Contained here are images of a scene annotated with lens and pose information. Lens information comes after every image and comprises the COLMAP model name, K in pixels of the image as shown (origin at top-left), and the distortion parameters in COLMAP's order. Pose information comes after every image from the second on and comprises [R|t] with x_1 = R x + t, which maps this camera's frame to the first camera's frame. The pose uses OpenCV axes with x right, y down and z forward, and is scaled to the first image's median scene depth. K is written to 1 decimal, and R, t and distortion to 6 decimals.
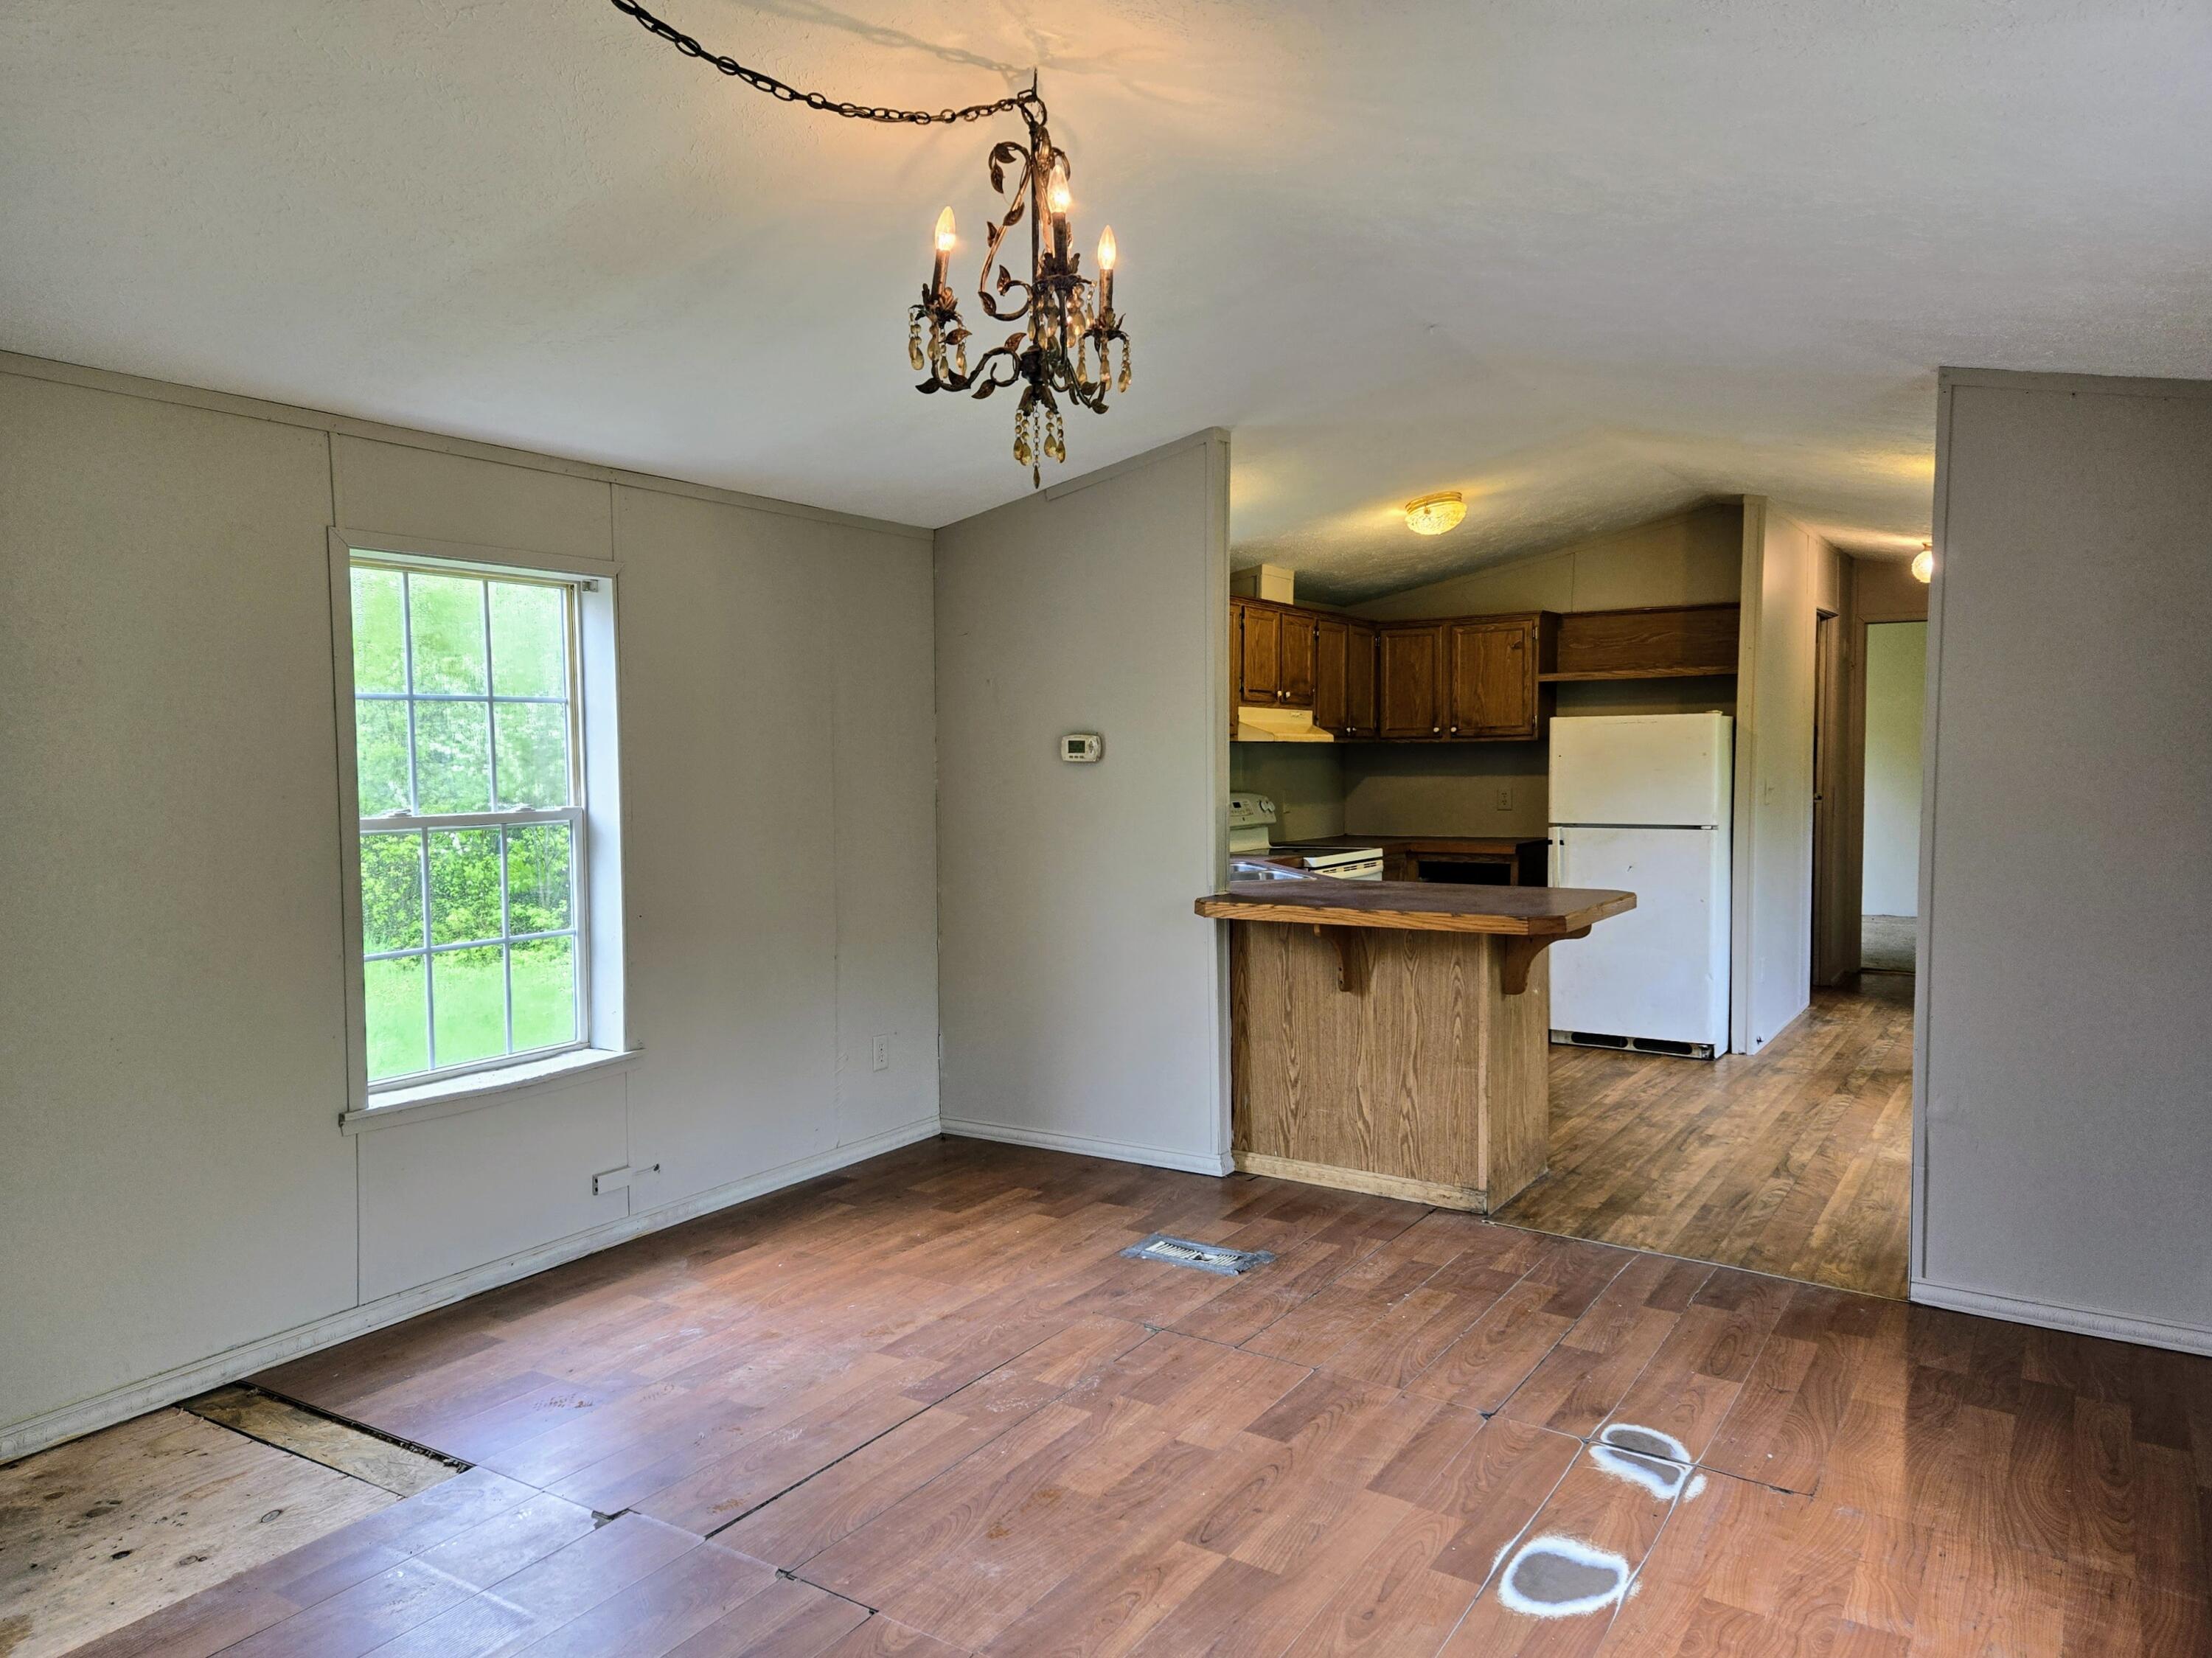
lens RADIAL K [[1514.5, 0, 1104.3], [0, 1514.5, 851.7], [0, 0, 1]] dist [0.096995, -0.079493]
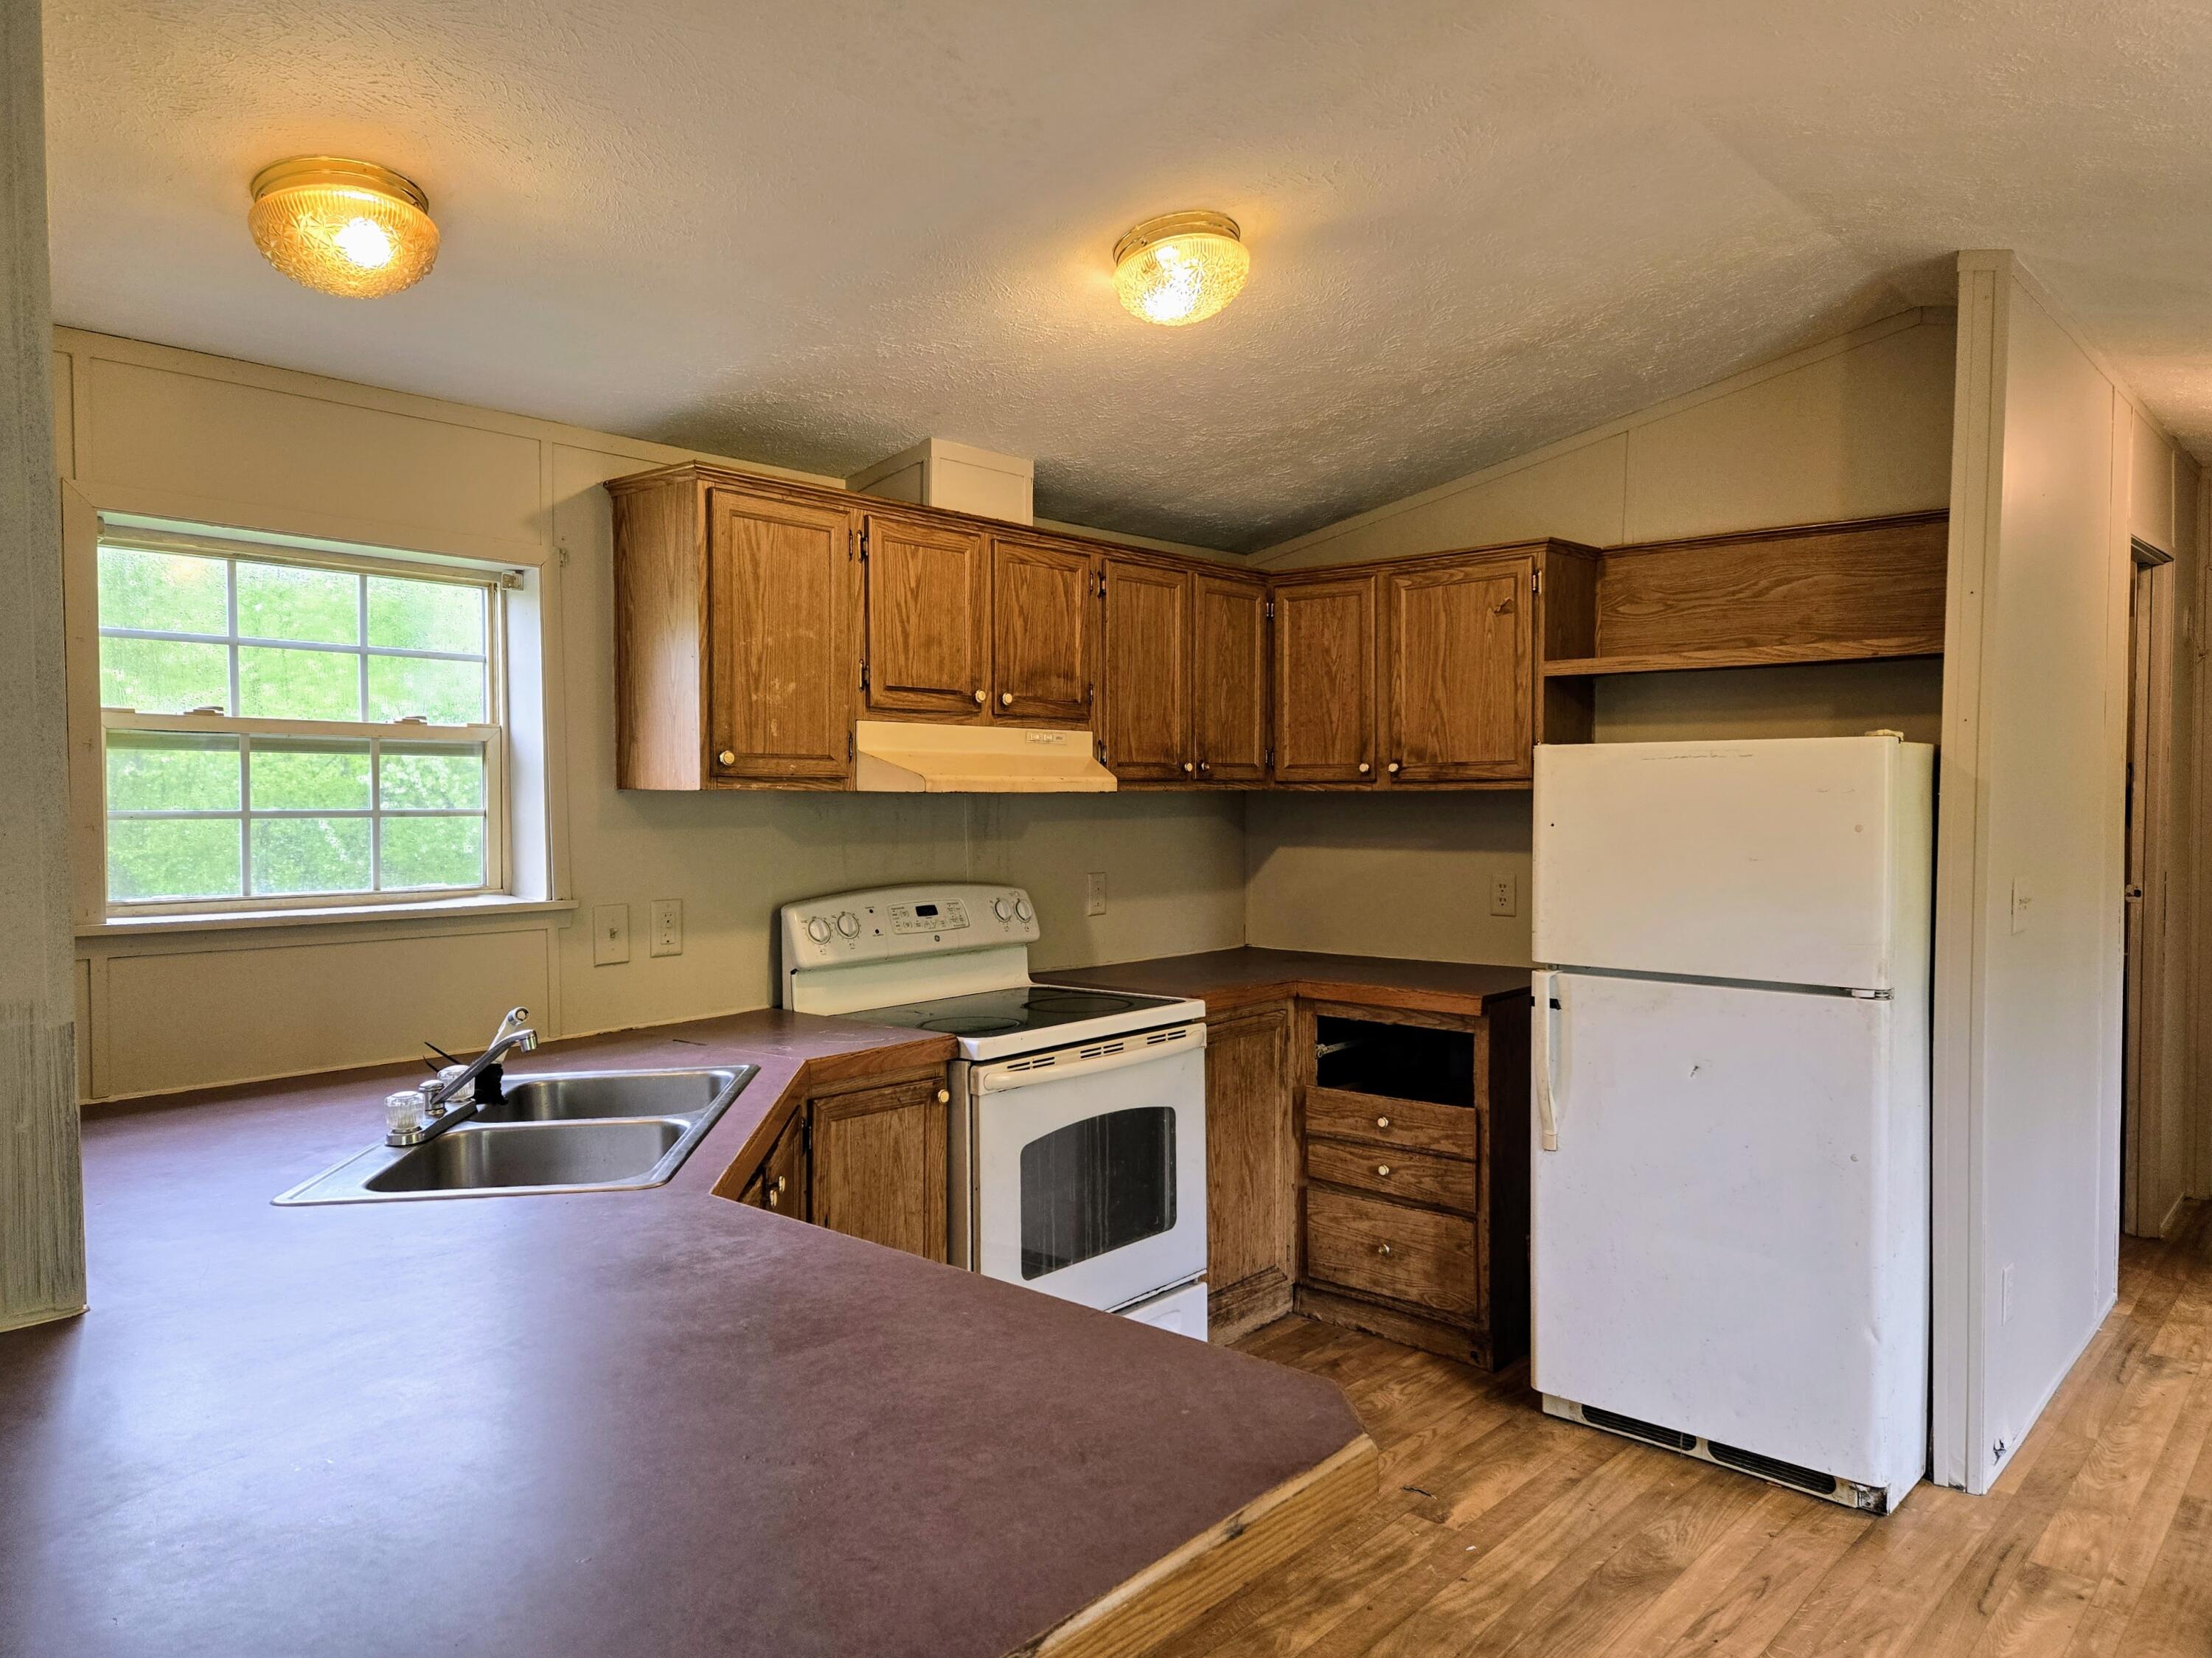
lens RADIAL K [[1514.5, 0, 1104.3], [0, 1514.5, 851.7], [0, 0, 1]] dist [0.096995, -0.079493]
pose [[0.989065, 0.011364, -0.147044, 0.216202], [-0.014146, 0.999740, -0.017891, -0.040992], [0.146802, 0.019776, 0.988968, 0.472854]]
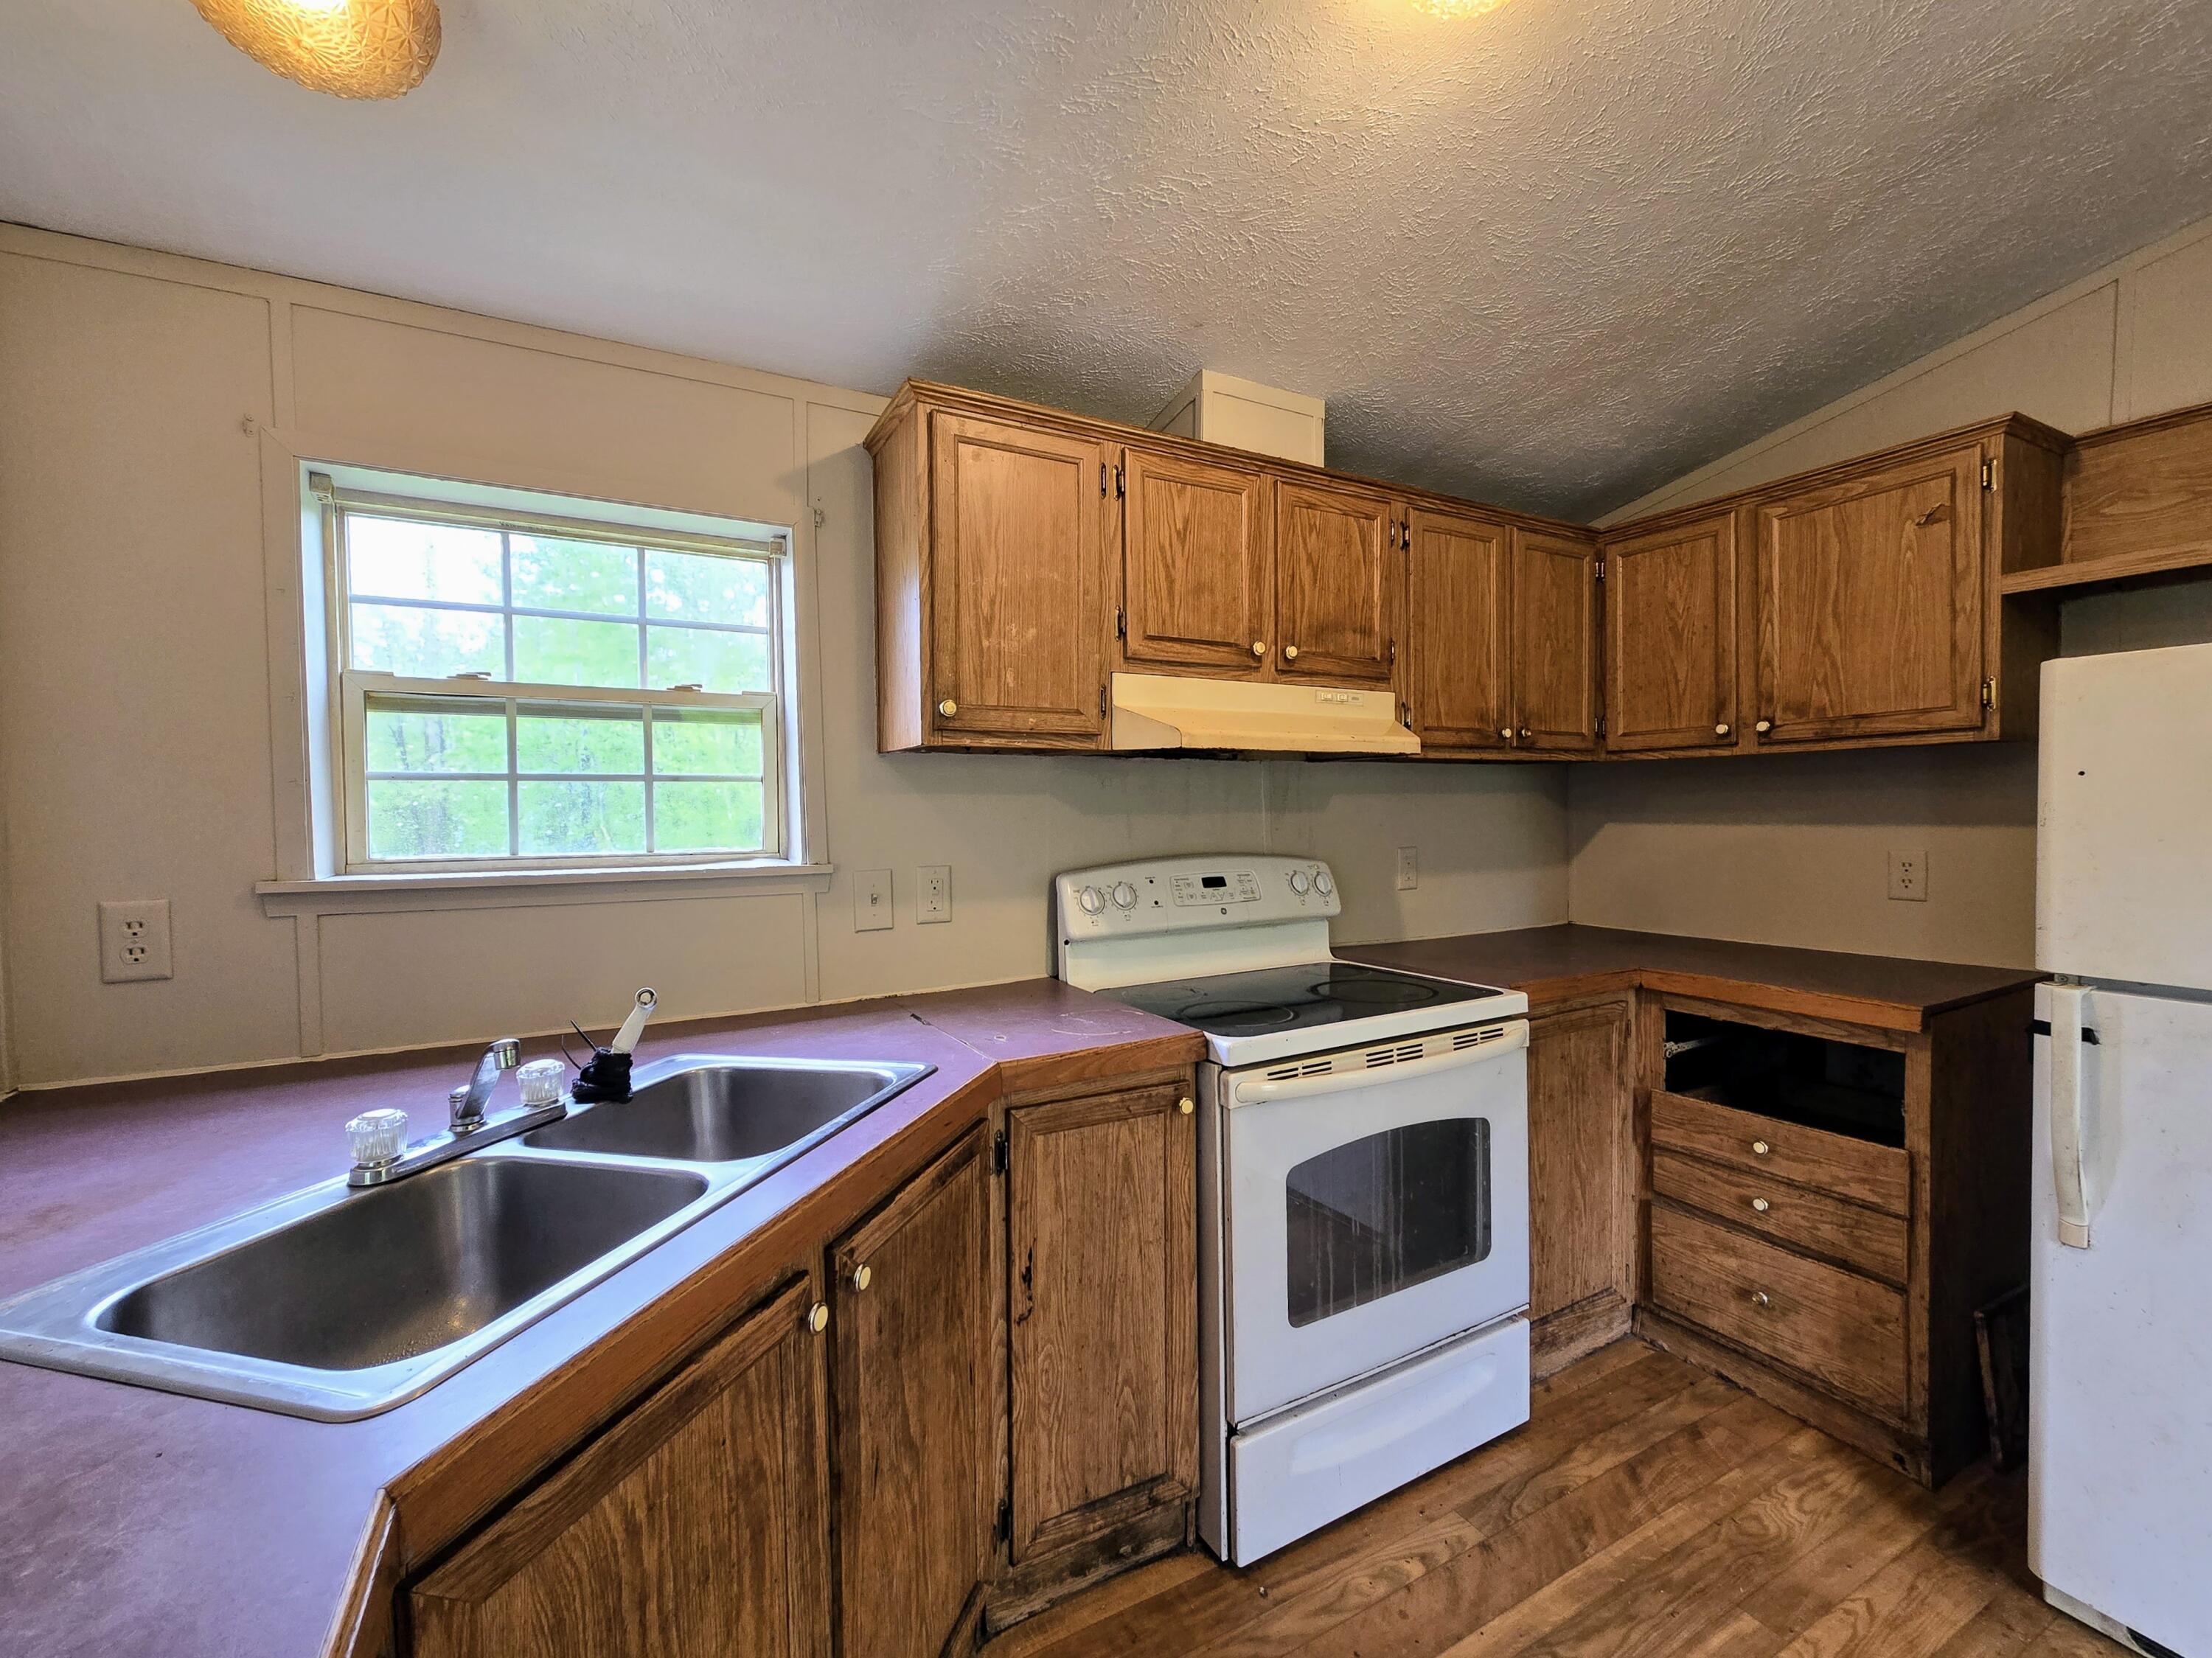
lens RADIAL K [[936.2, 0, 1109.0], [0, 936.2, 832.3], [0, 0, 1]] dist [-0.001209, 0.000282]
pose [[0.879973, 0.009403, -0.474932, 0.197424], [-0.023655, 0.999431, -0.024041, -0.037637], [0.474435, 0.032390, 0.879694, 0.681054]]
